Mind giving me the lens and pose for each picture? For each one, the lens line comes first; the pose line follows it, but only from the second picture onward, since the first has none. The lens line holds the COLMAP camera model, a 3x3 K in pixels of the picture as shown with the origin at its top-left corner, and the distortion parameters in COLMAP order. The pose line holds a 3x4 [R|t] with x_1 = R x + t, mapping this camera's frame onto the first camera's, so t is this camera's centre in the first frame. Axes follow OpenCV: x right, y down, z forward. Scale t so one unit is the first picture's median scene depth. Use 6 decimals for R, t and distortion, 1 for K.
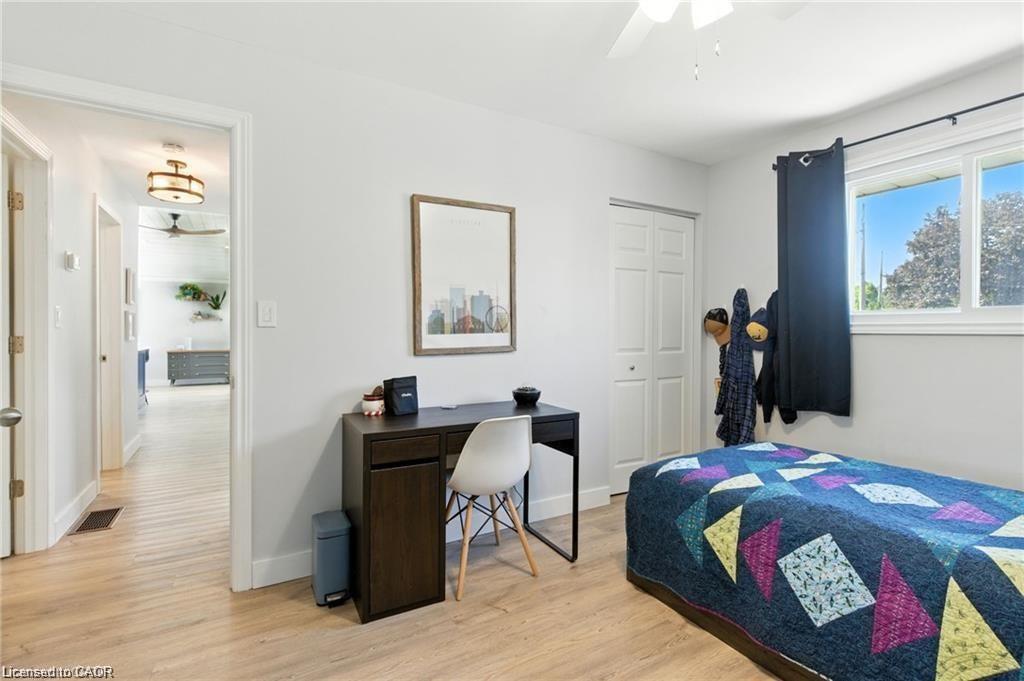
lens RADIAL K [[473.7, 0, 509.5], [0, 473.7, 334.5], [0, 0, 1]] dist [0.002606, 0.000065]
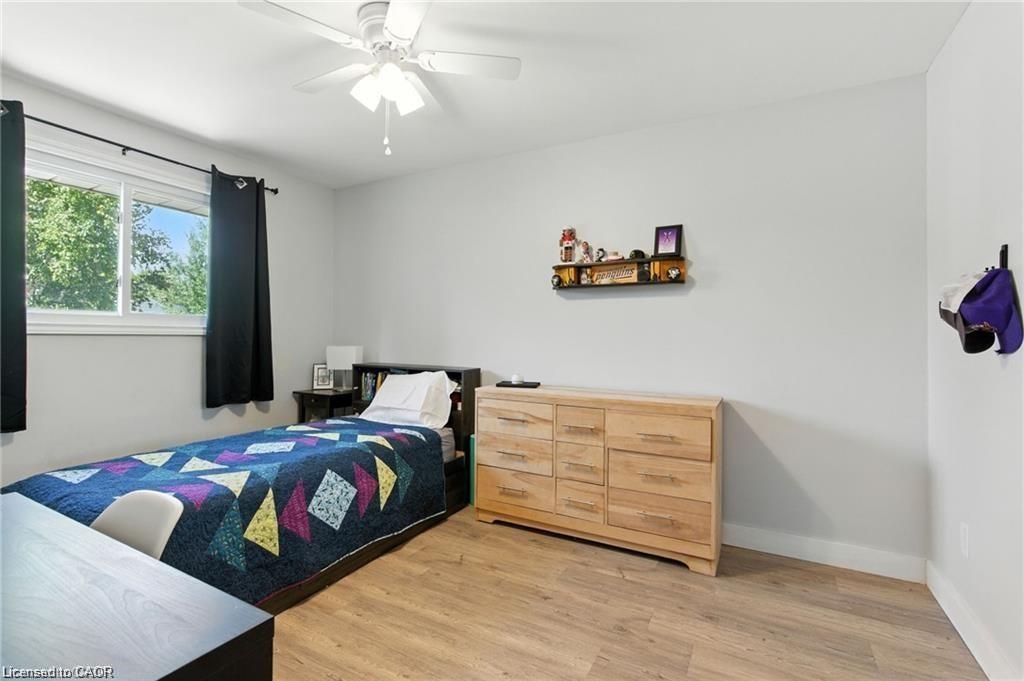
lens RADIAL K [[473.7, 0, 509.5], [0, 473.7, 334.5], [0, 0, 1]] dist [0.002606, 0.000065]
pose [[-0.537965, -0.002759, 0.842962, -0.803575], [-0.006012, 0.999982, -0.000564, -0.007707], [-0.842945, -0.005372, -0.537972, 1.189009]]
